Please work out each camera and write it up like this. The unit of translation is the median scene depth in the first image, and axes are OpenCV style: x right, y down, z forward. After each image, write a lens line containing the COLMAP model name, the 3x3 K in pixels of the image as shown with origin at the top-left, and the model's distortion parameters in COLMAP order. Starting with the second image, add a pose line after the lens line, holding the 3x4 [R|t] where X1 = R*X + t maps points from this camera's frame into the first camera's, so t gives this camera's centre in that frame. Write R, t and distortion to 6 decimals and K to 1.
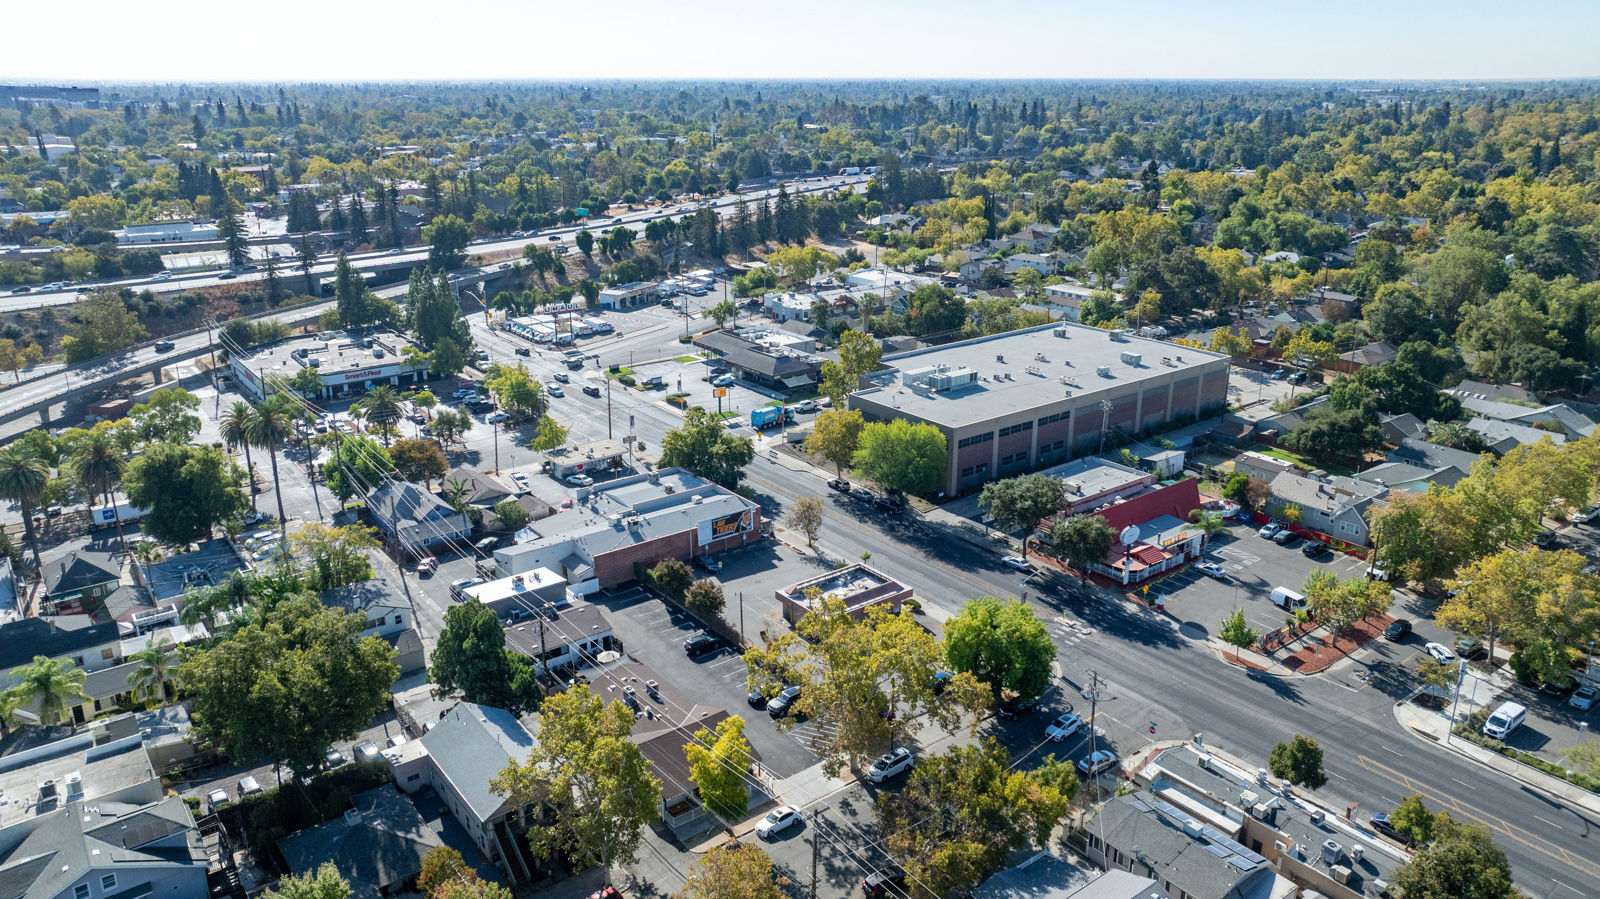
lens RADIAL K [[1122.6, 0, 802.5], [0, 1122.6, 445.9], [0, 0, 1]] dist [-0.025722, 0.008989]
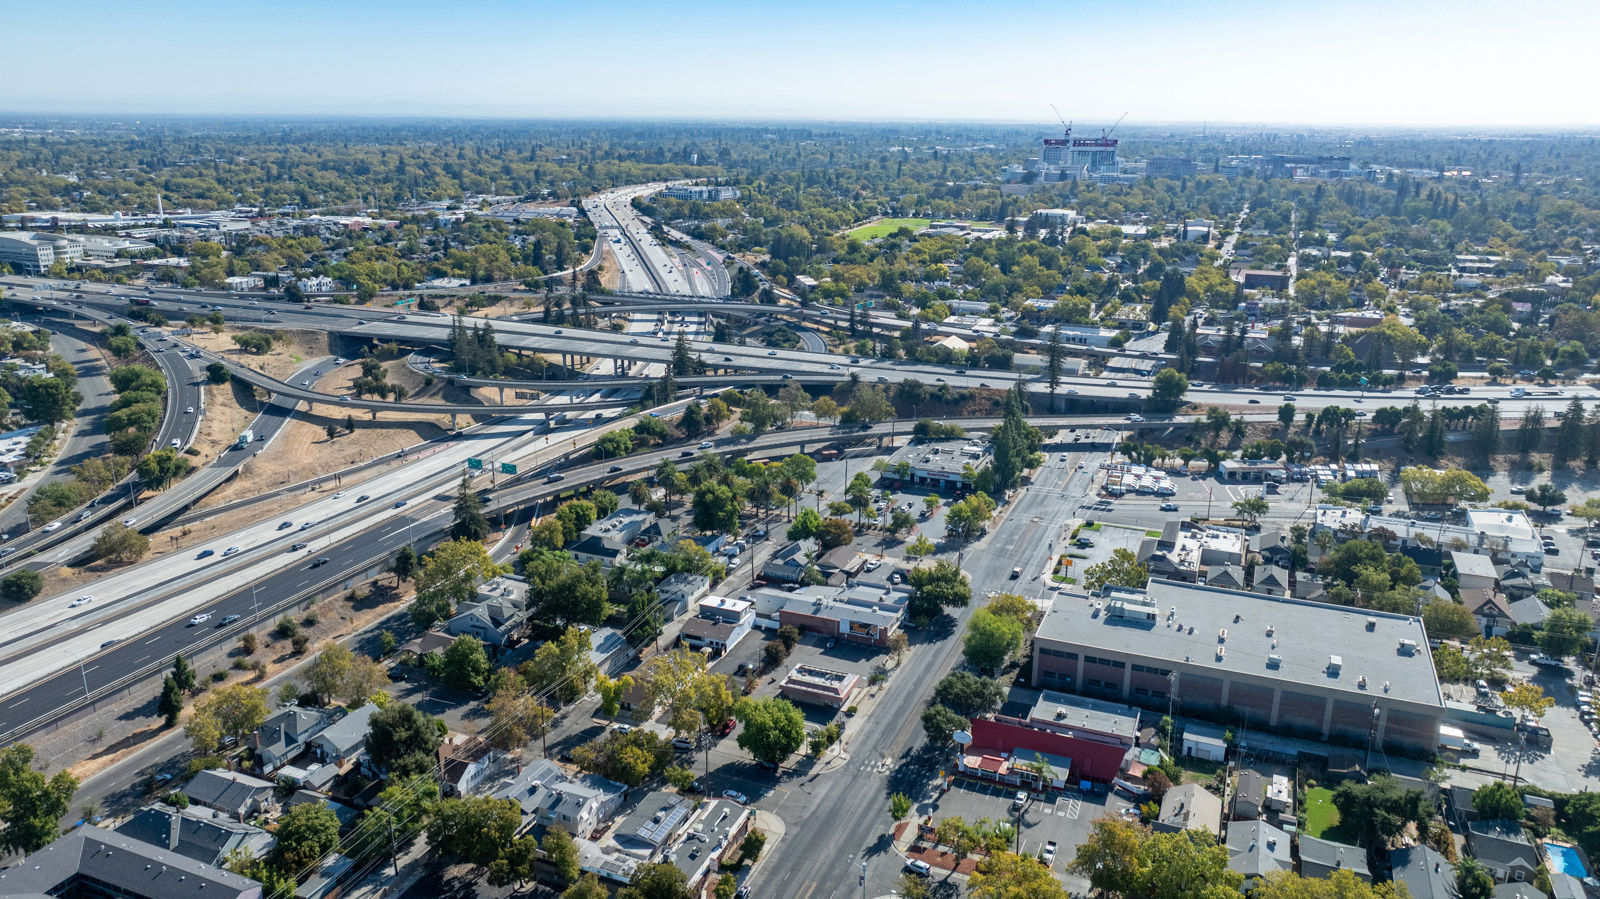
lens RADIAL K [[1122.6, 0, 802.5], [0, 1122.6, 445.9], [0, 0, 1]] dist [-0.025722, 0.008989]
pose [[0.495312, 0.252195, -0.831302, 1.083747], [-0.280606, 0.952083, 0.121645, -0.326511], [0.822147, 0.173016, 0.542346, 0.011821]]
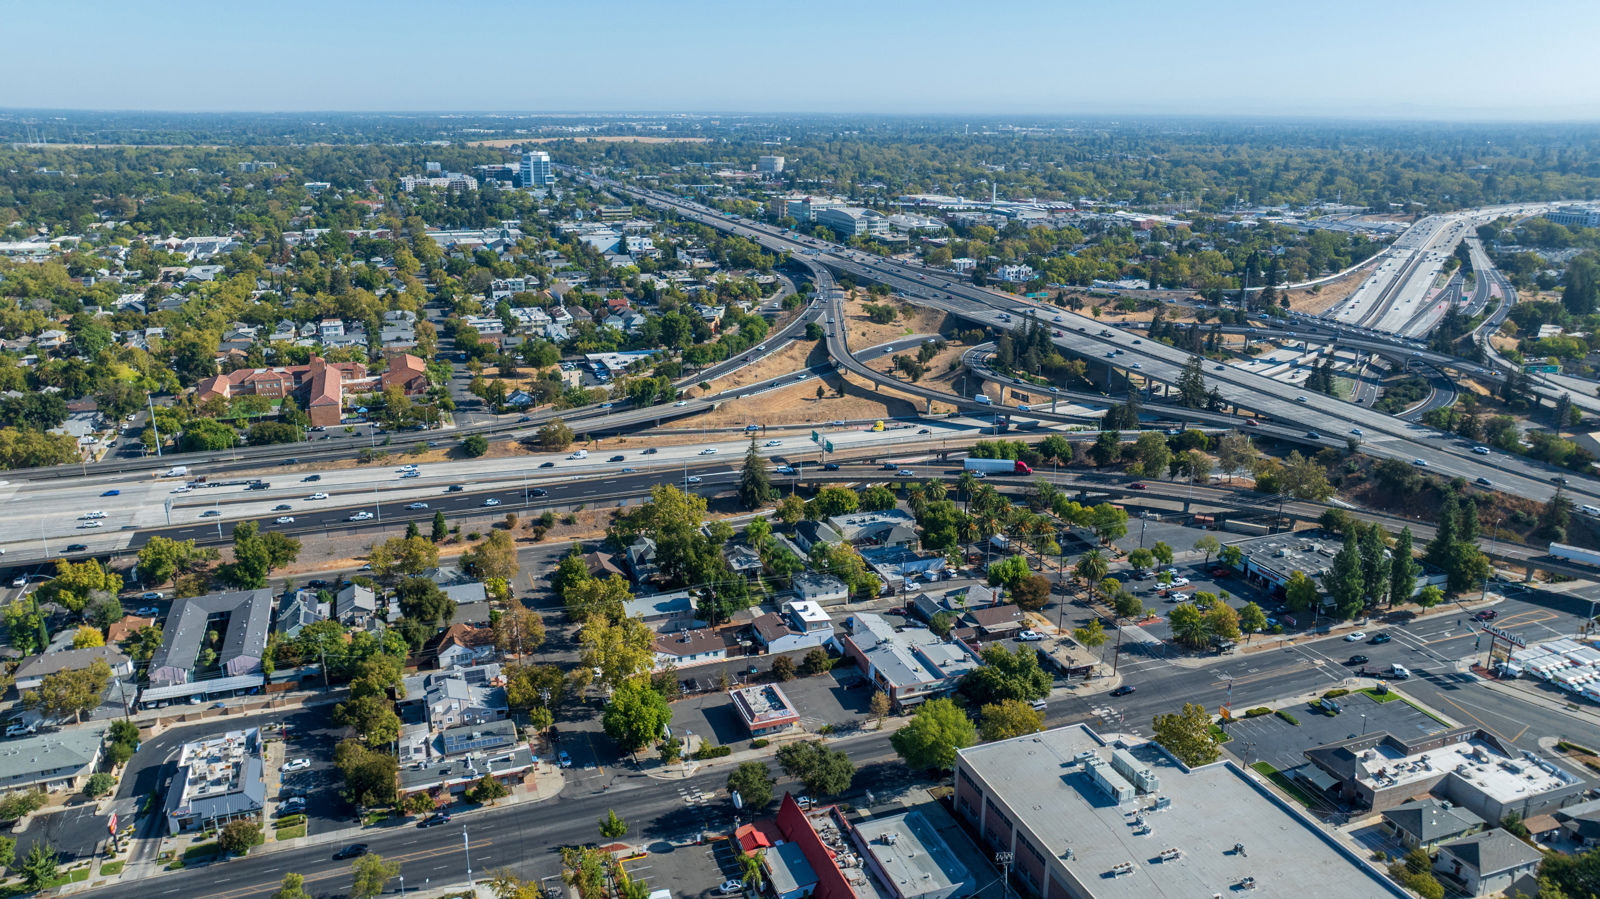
lens RADIAL K [[1122.6, 0, 802.5], [0, 1122.6, 445.9], [0, 0, 1]] dist [-0.025722, 0.008989]
pose [[-0.292635, 0.275577, -0.915654, 1.129611], [-0.305175, 0.880582, 0.362552, -0.645330], [0.906219, 0.385530, -0.173590, 0.969705]]
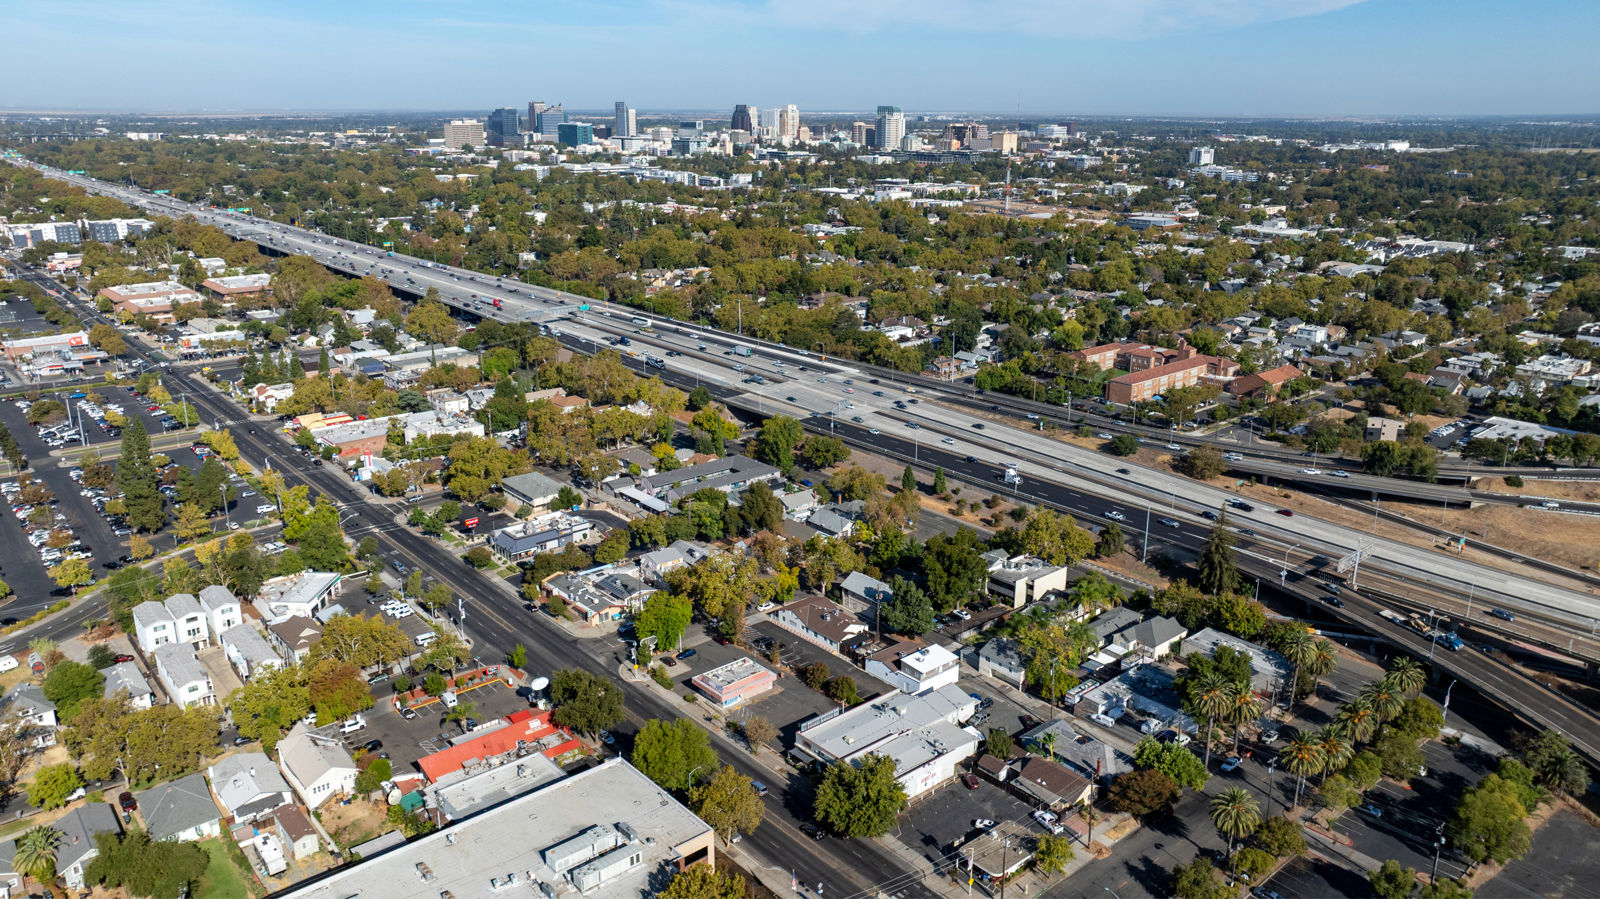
lens RADIAL K [[1122.6, 0, 802.5], [0, 1122.6, 445.9], [0, 0, 1]] dist [-0.025722, 0.008989]
pose [[-0.998650, 0.015289, -0.049637, 0.014595], [-0.015972, 0.818978, 0.573603, -0.881775], [0.049421, 0.573621, -0.817628, 1.750580]]
